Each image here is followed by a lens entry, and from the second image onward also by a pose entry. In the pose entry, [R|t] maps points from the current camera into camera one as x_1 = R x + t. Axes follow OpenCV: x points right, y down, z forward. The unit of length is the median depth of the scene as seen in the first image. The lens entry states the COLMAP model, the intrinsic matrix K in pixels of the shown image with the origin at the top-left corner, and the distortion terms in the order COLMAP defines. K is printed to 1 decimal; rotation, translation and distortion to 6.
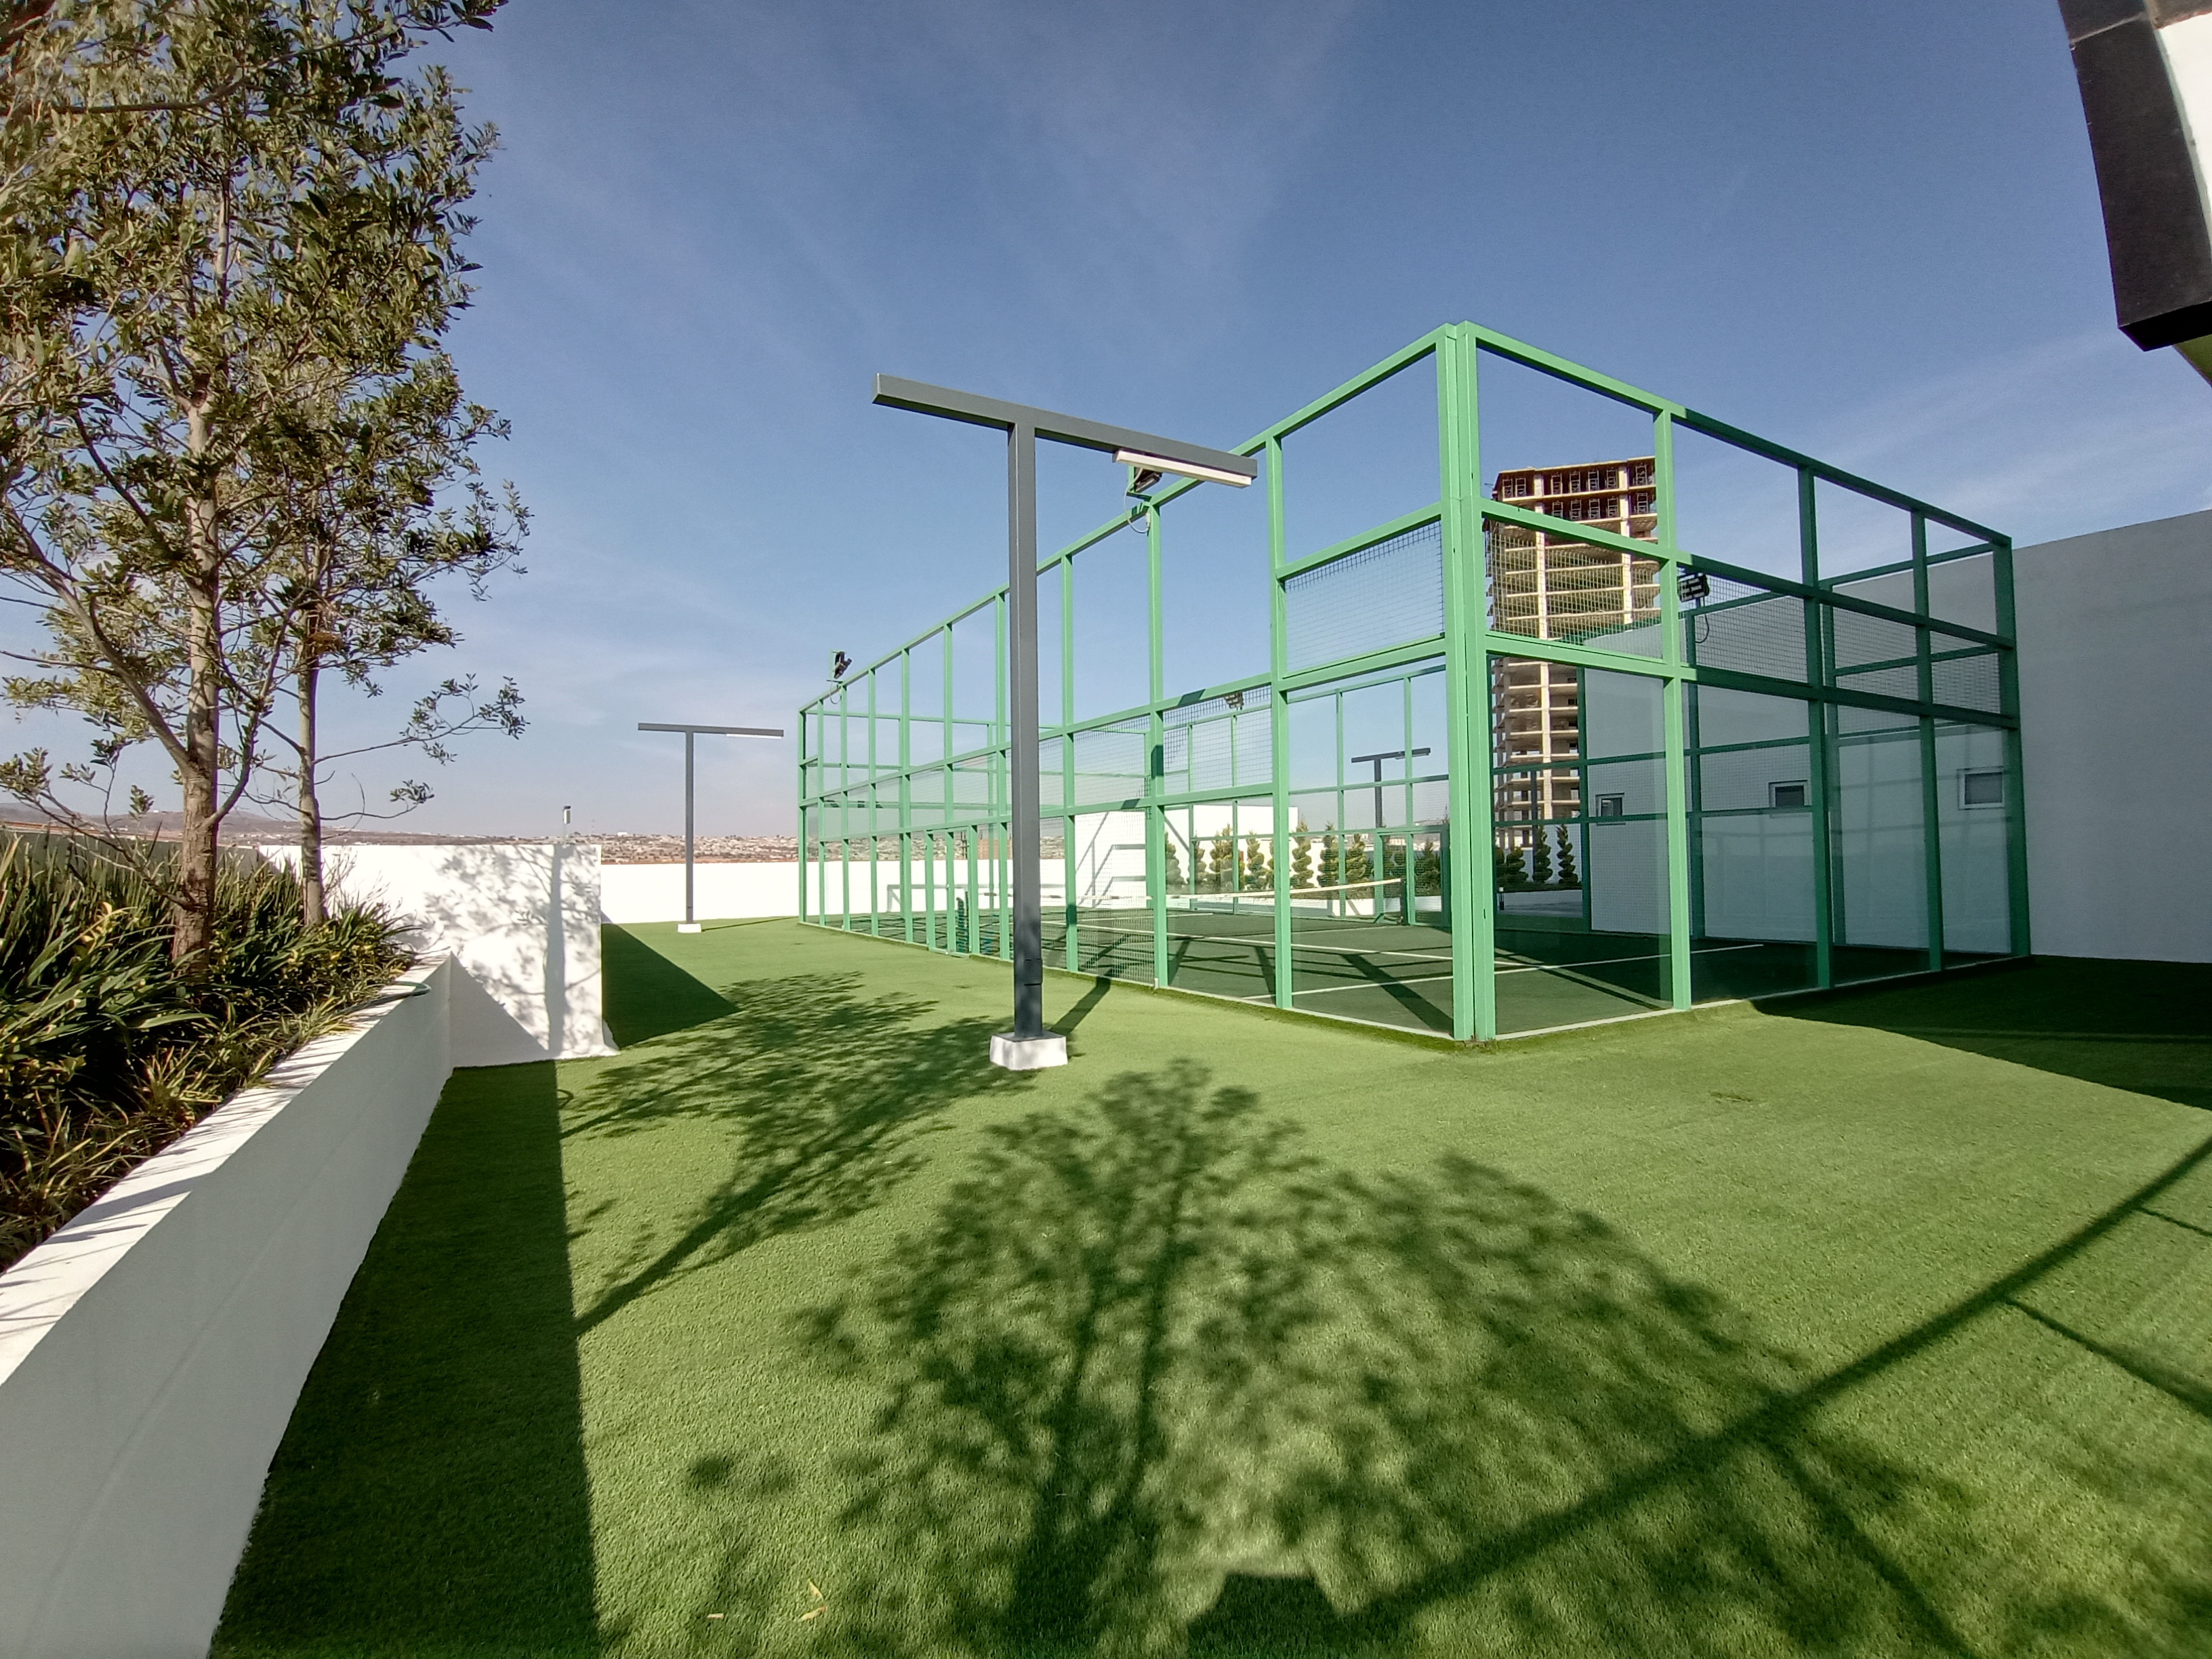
lens RADIAL K [[1008.1, 0, 1106.0], [0, 1008.1, 829.5], [0, 0, 1]] dist [-0.010844, -0.000442]
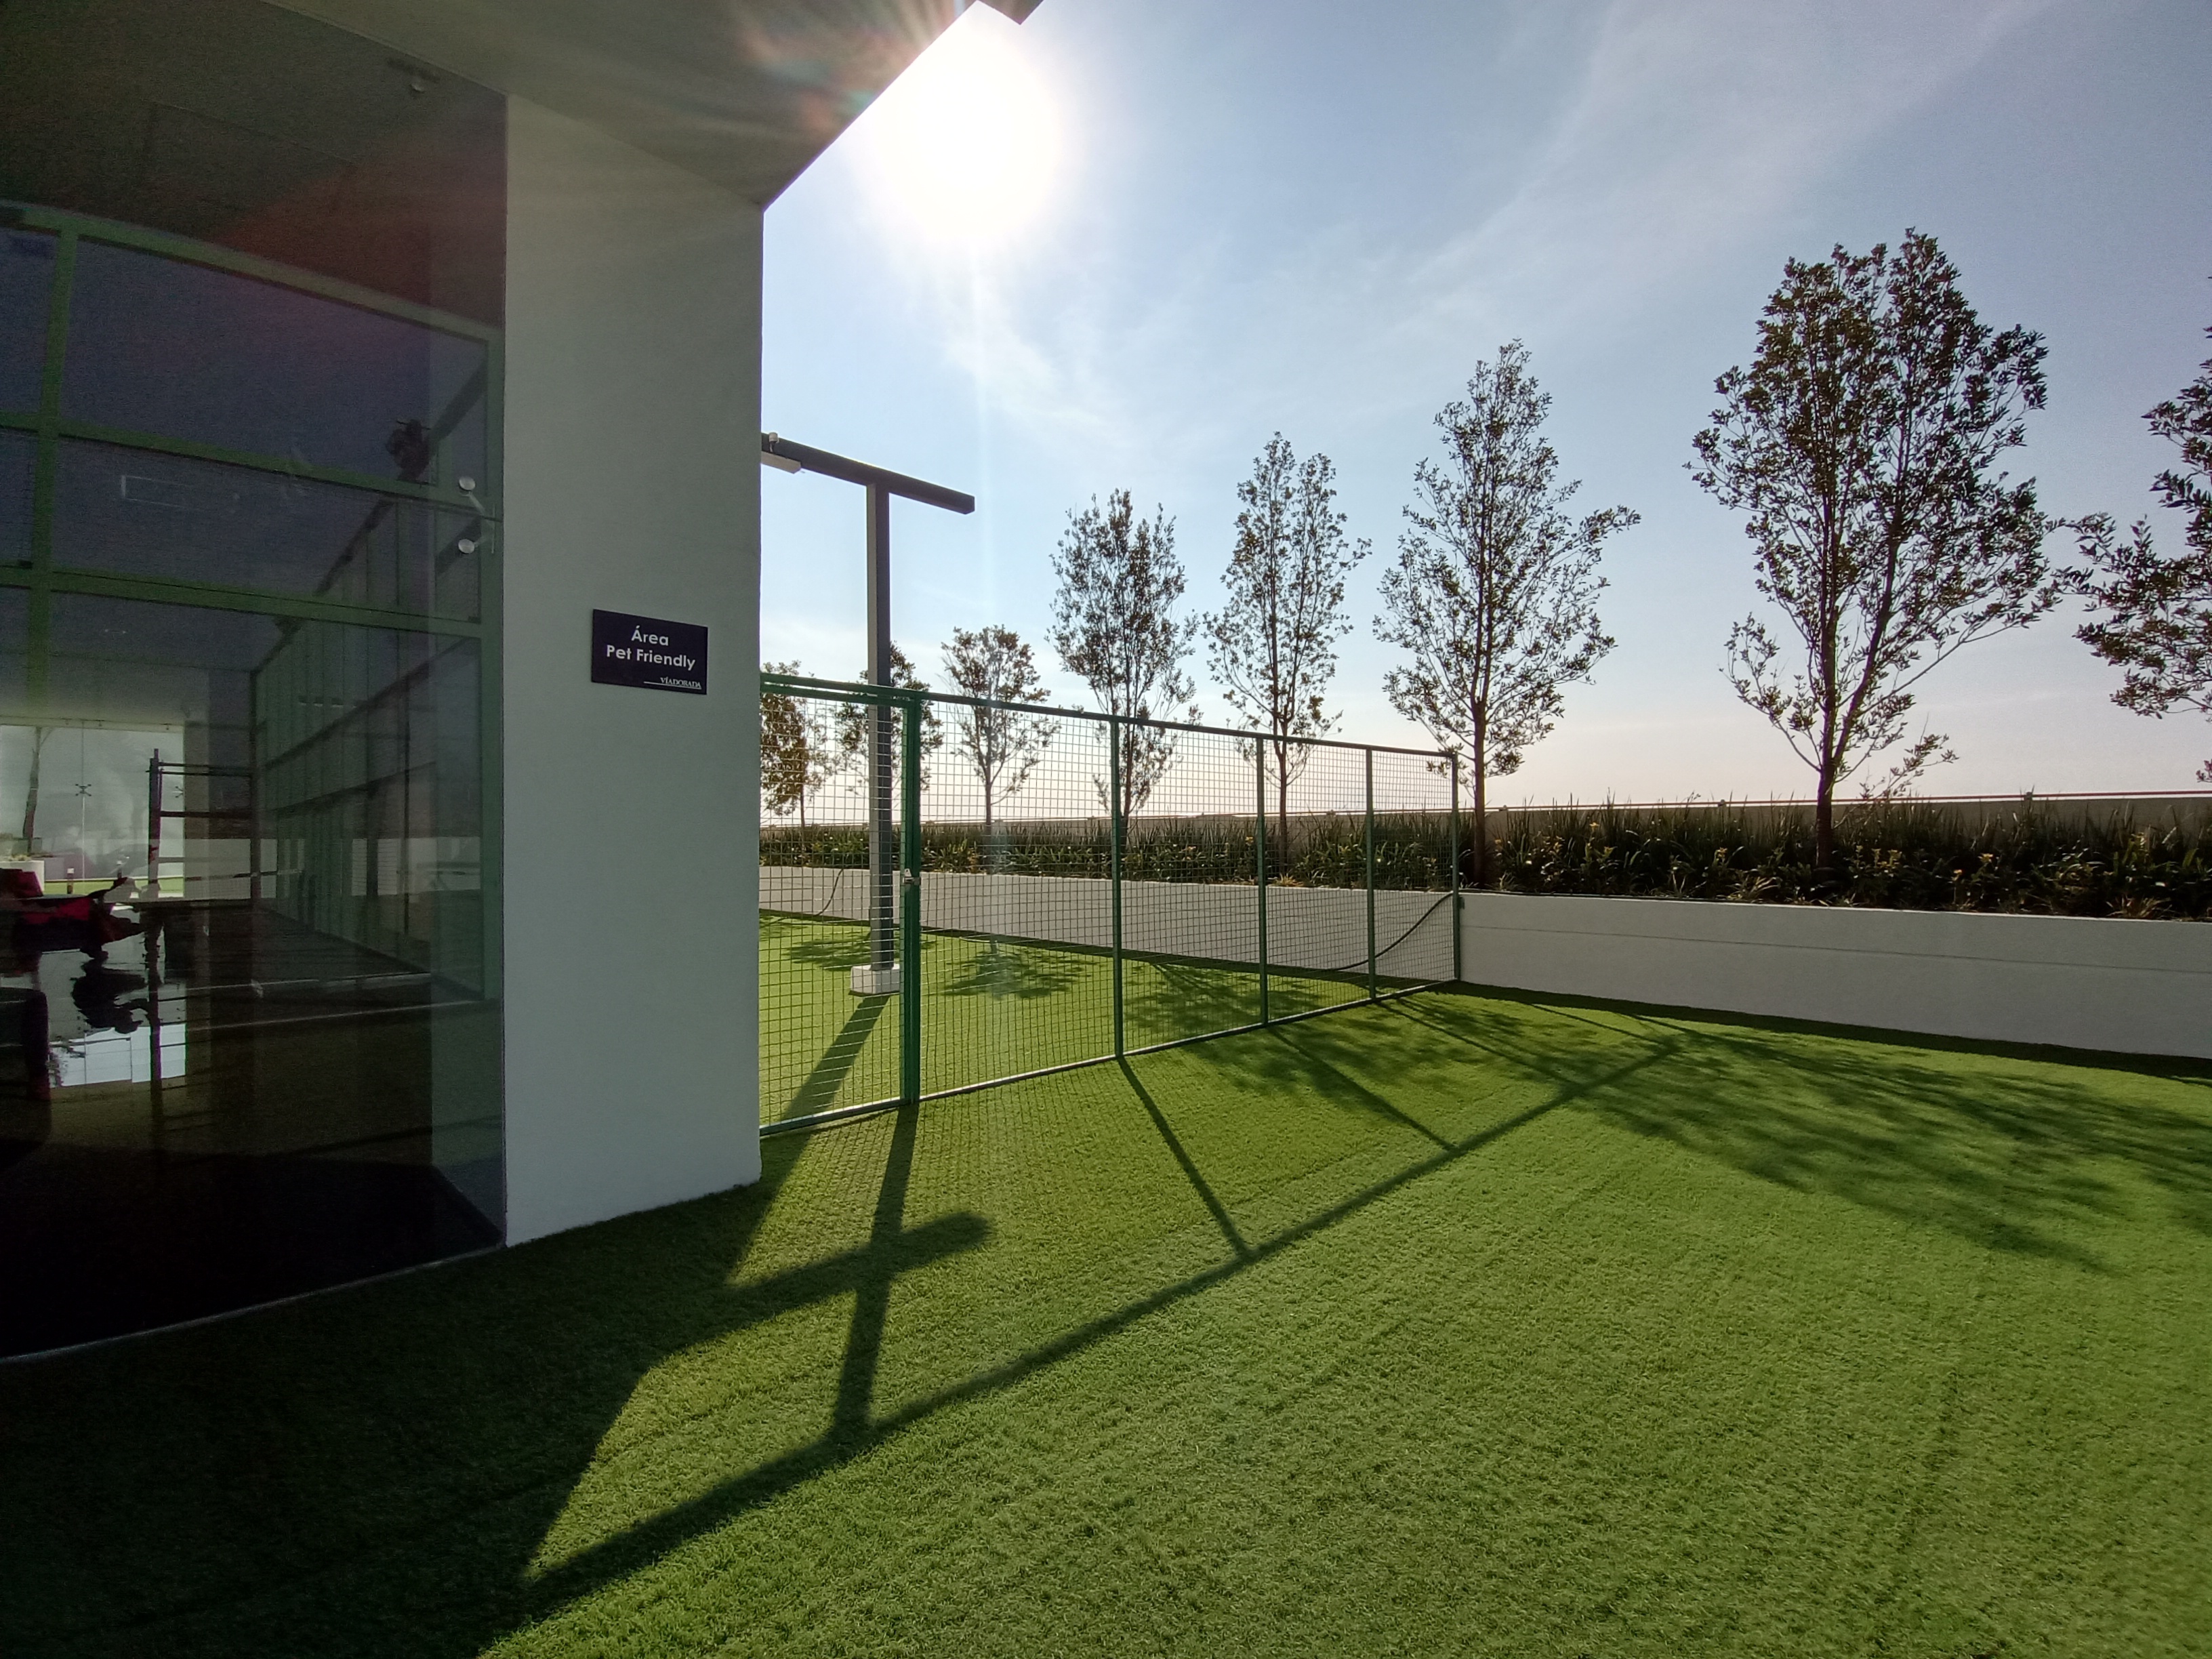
lens RADIAL K [[1008.1, 0, 1106.0], [0, 1008.1, 829.5], [0, 0, 1]] dist [-0.010844, -0.000442]
pose [[-0.968797, 0.017293, -0.247251, 1.590679], [0.026250, 0.999111, -0.032975, 0.064849], [0.246461, -0.038436, -0.968390, 2.098696]]
